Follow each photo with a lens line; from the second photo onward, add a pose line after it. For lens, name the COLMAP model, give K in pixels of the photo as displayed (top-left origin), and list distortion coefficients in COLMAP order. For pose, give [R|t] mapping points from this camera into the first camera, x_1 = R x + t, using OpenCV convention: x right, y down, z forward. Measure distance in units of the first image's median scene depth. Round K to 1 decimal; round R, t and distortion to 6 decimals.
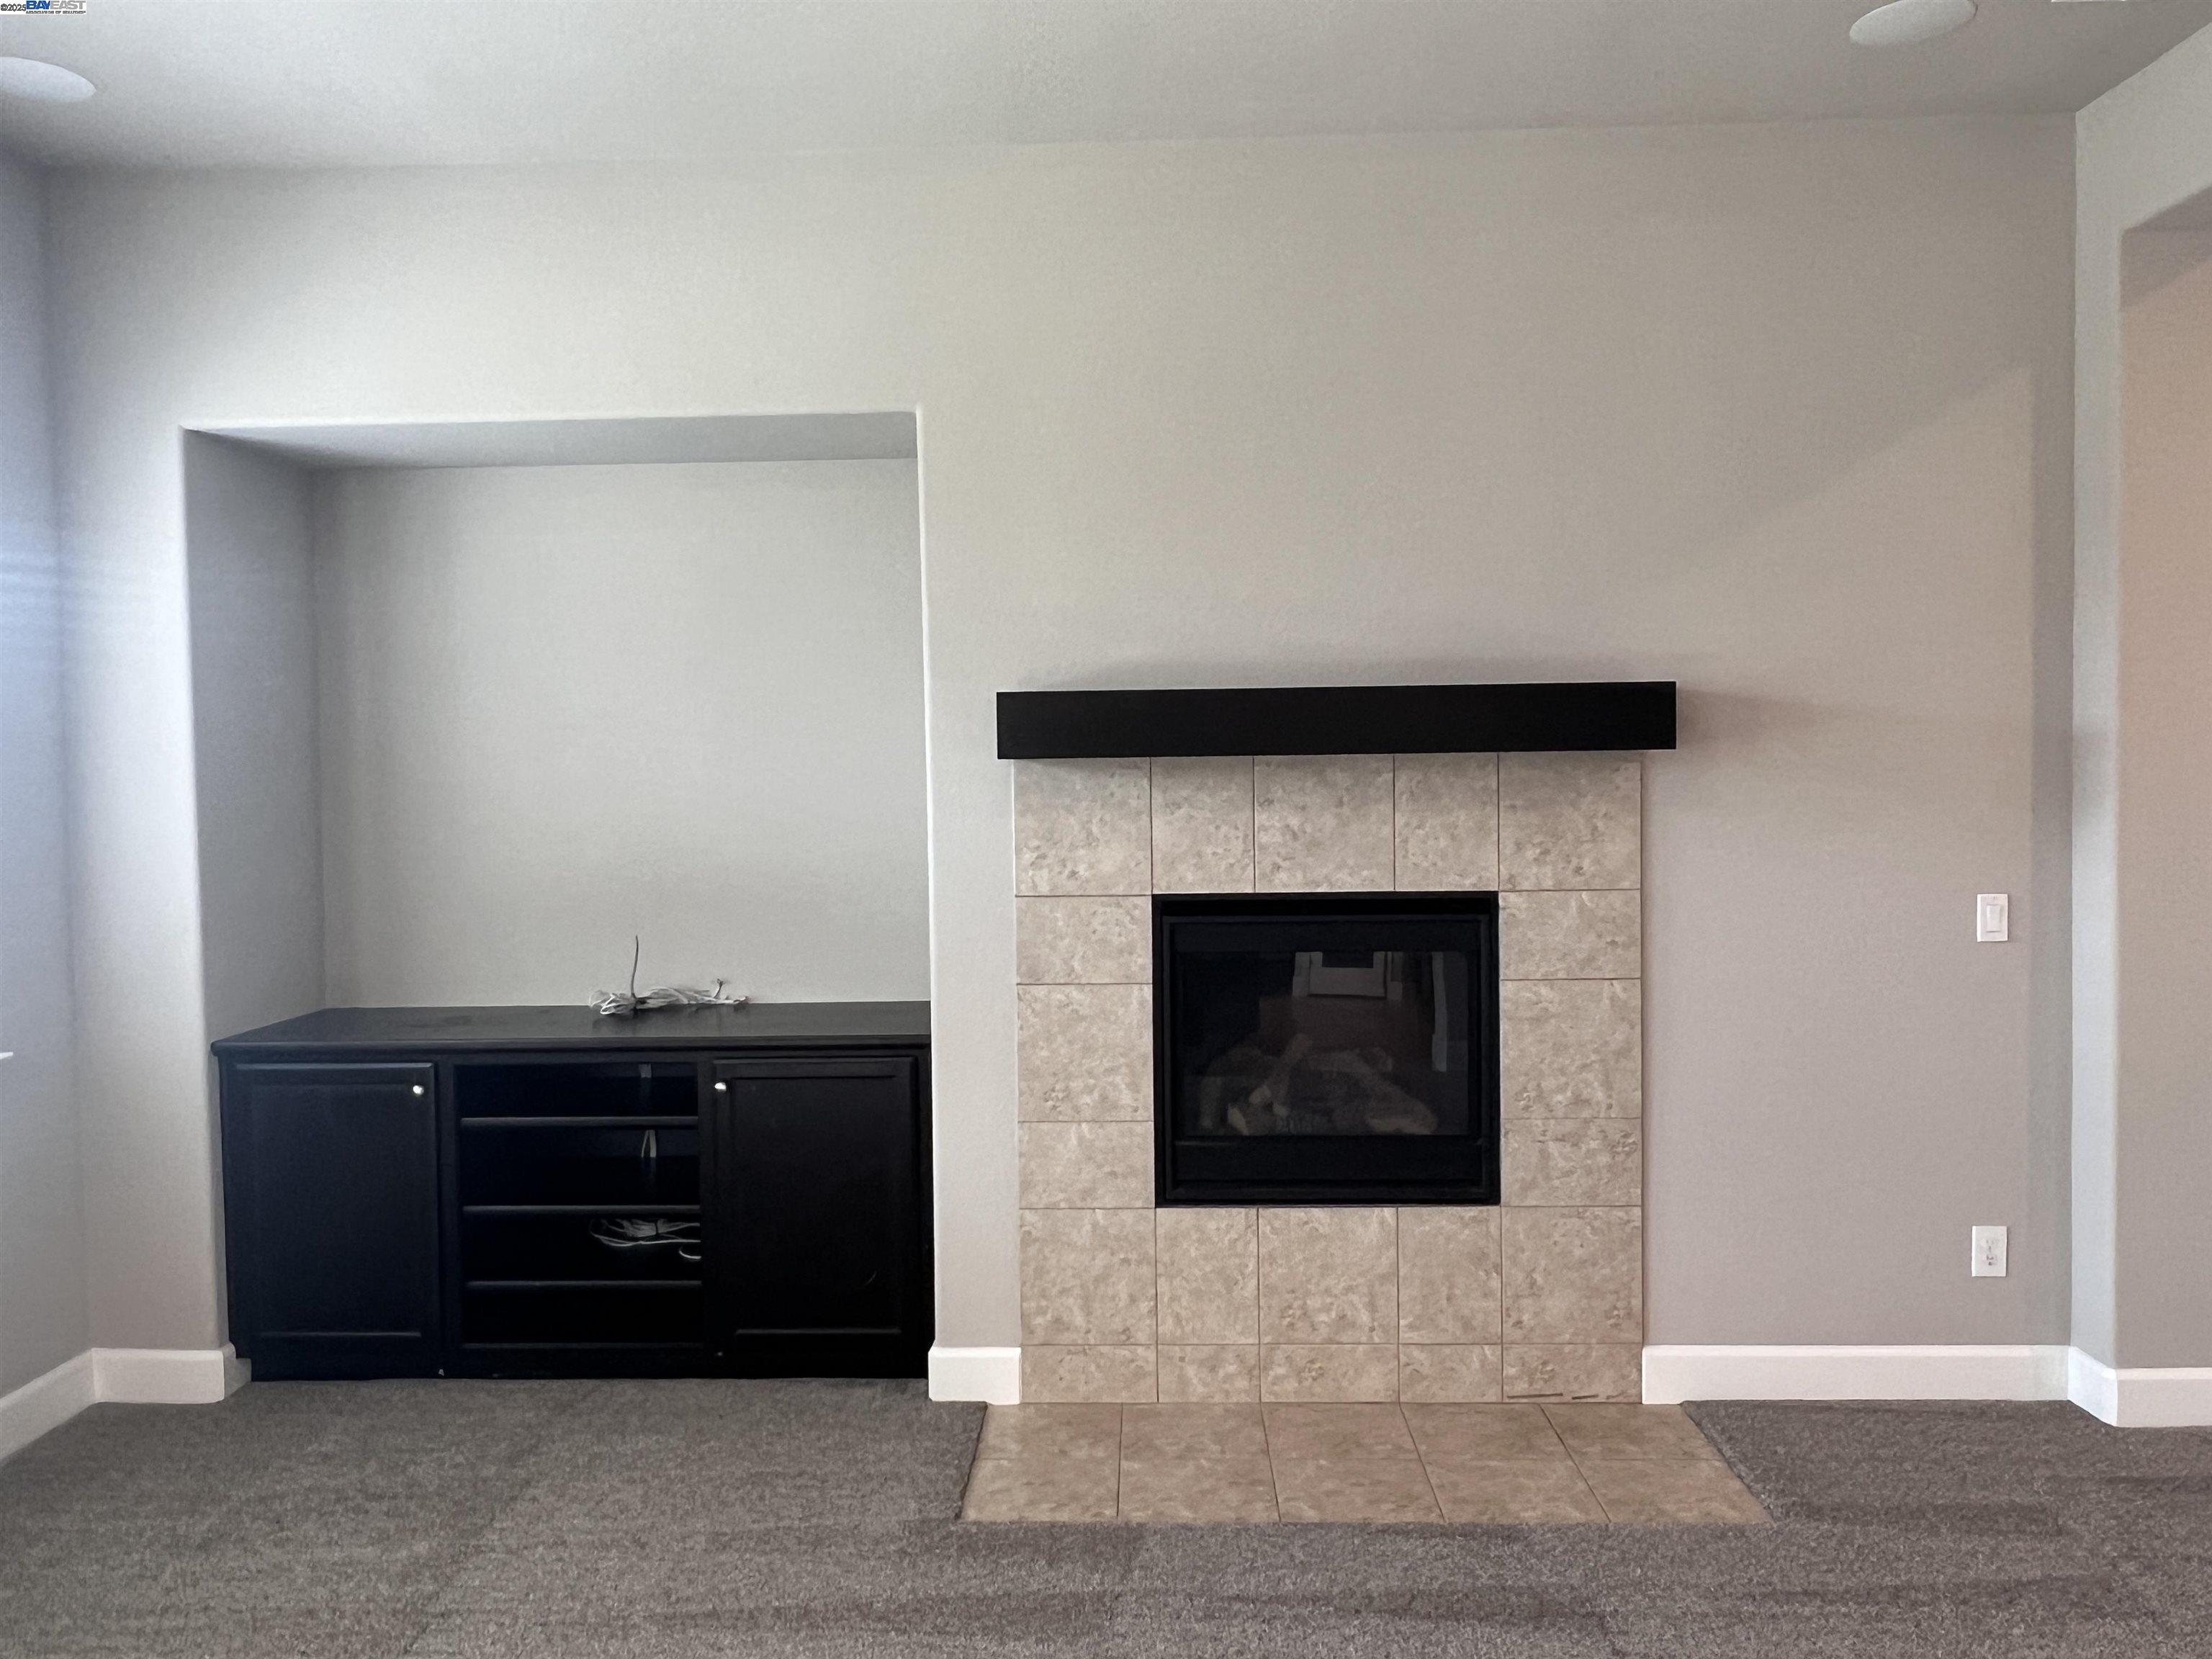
lens RADIAL K [[1662.2, 0, 1106.5], [0, 1662.2, 830.6], [0, 0, 1]] dist [0.011742, -0.017029]
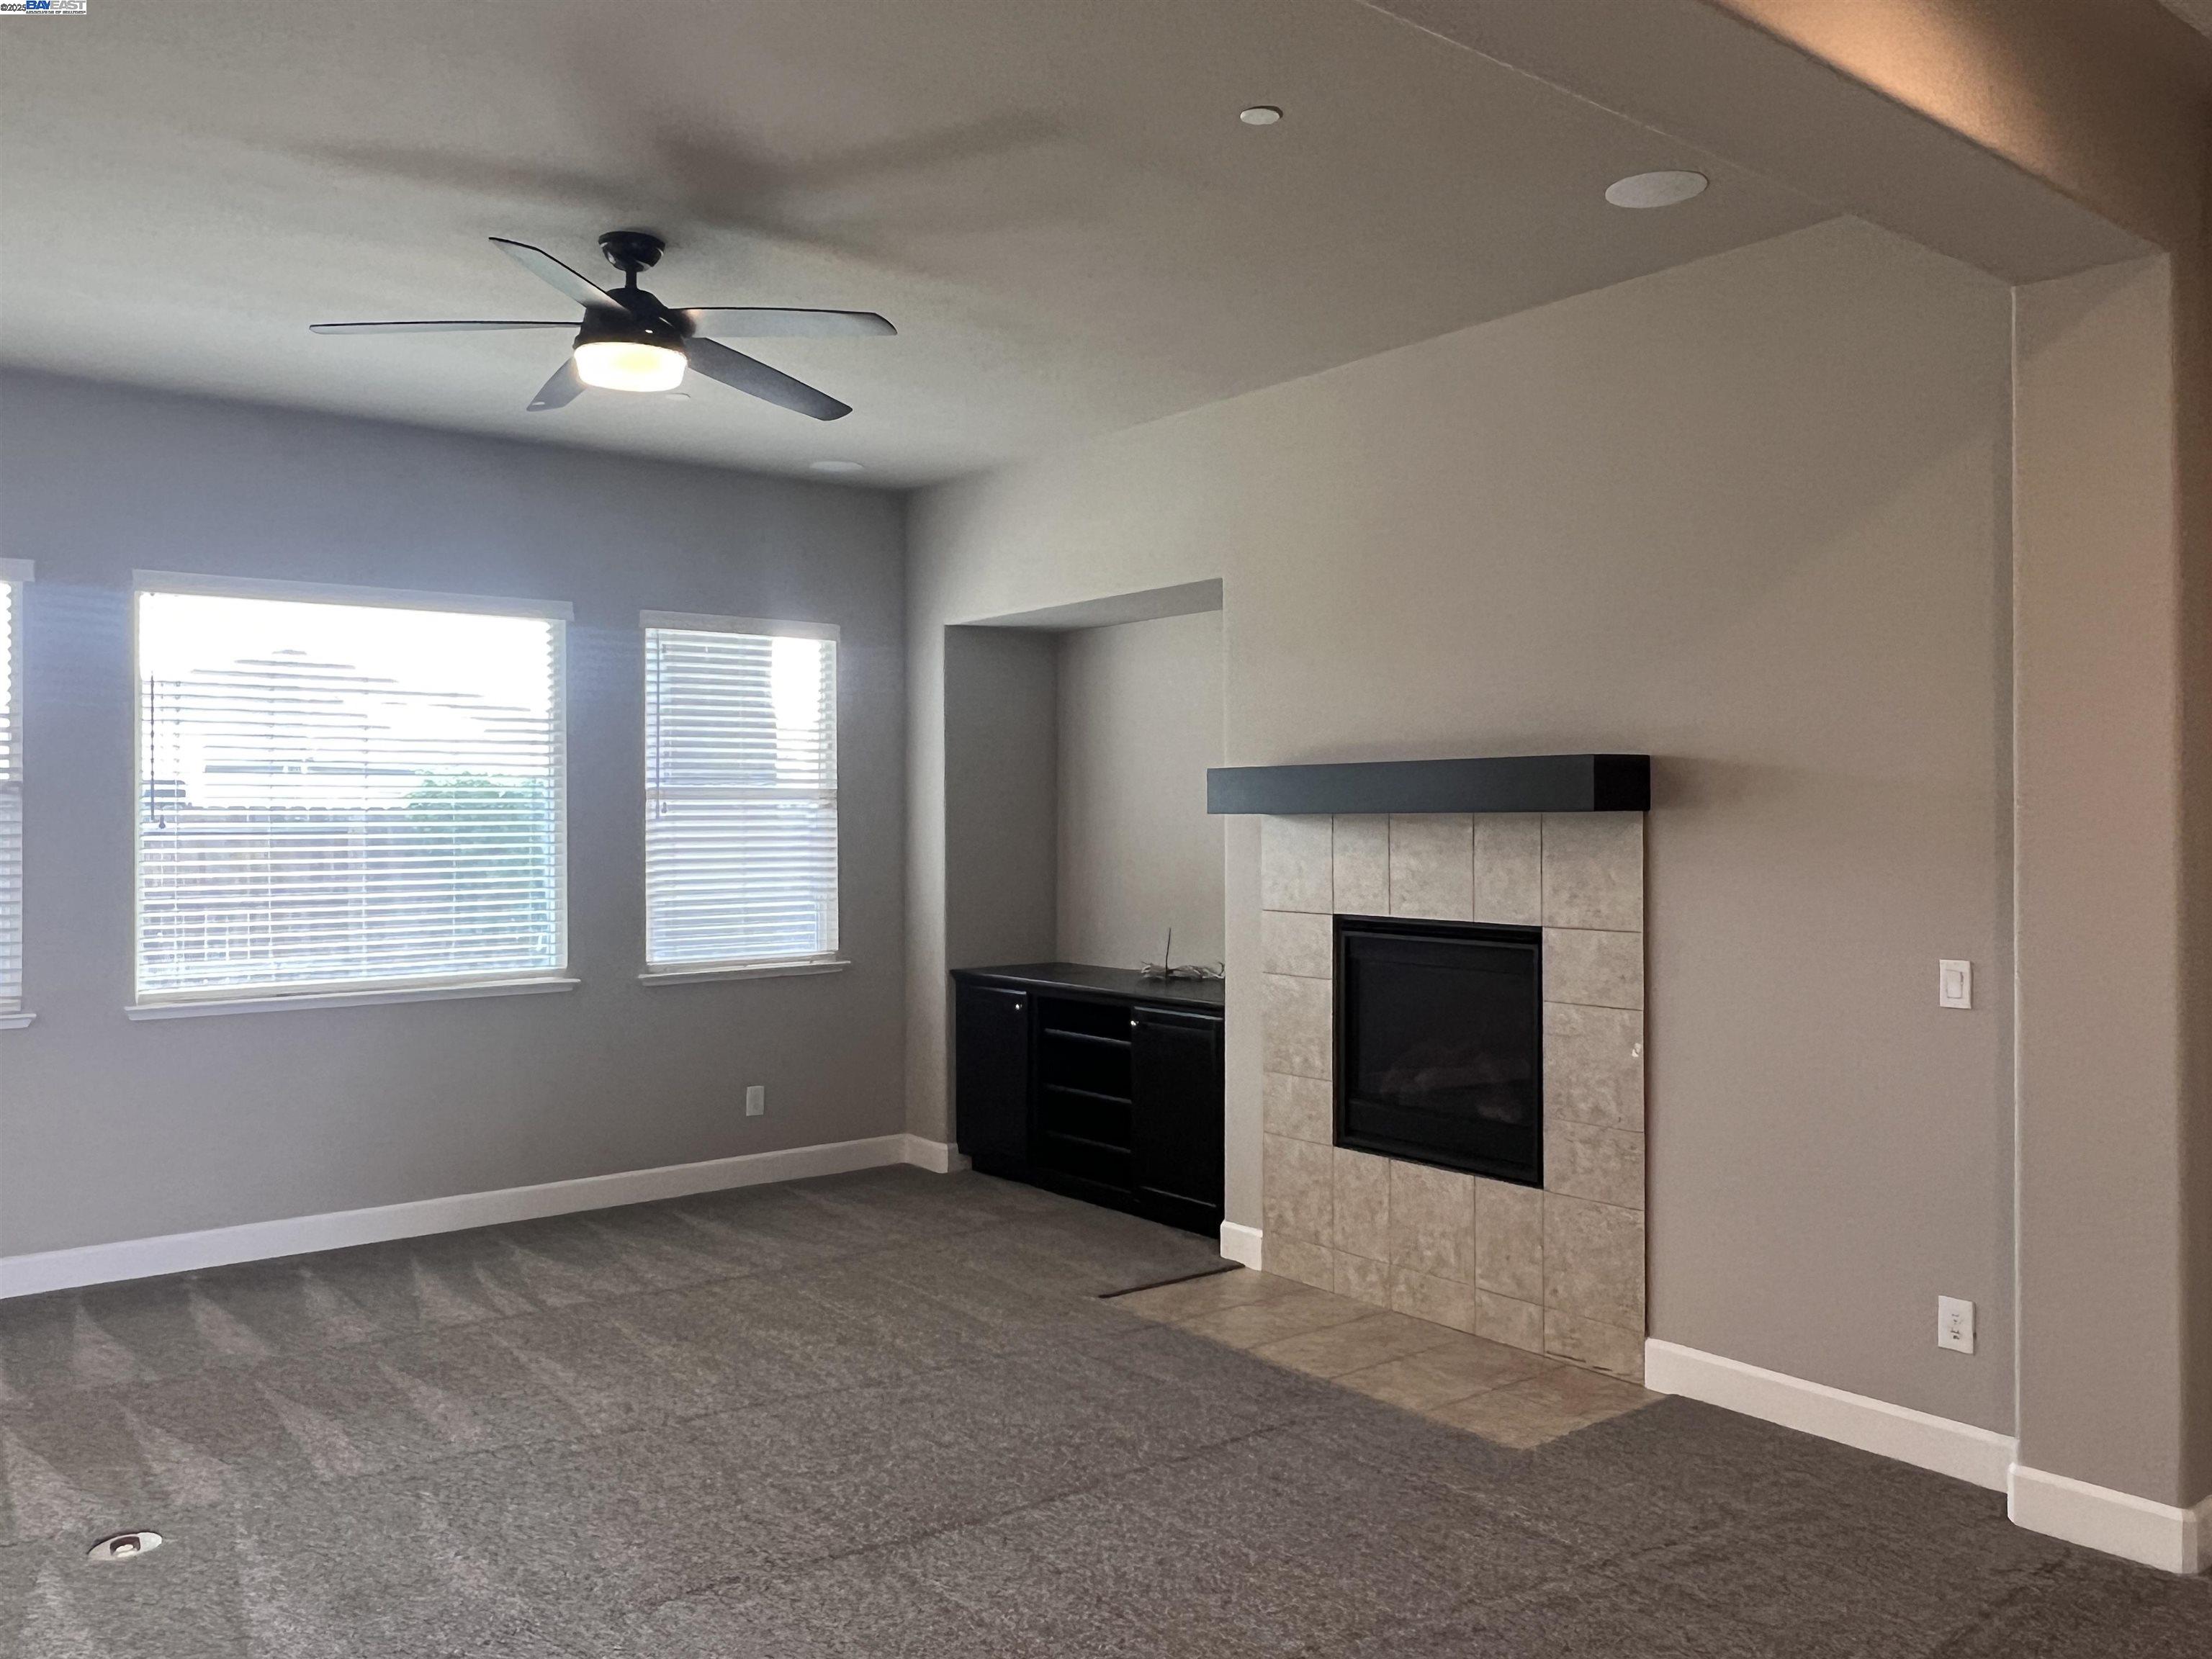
lens RADIAL K [[1662.2, 0, 1094.7], [0, 1662.2, 823.6], [0, 0, 1]] dist [0.011742, -0.017029]
pose [[0.649489, 0.015453, -0.760214, 0.934248], [-0.039438, 0.999132, -0.013385, -0.009442], [0.759348, 0.038675, 0.649535, -0.035505]]
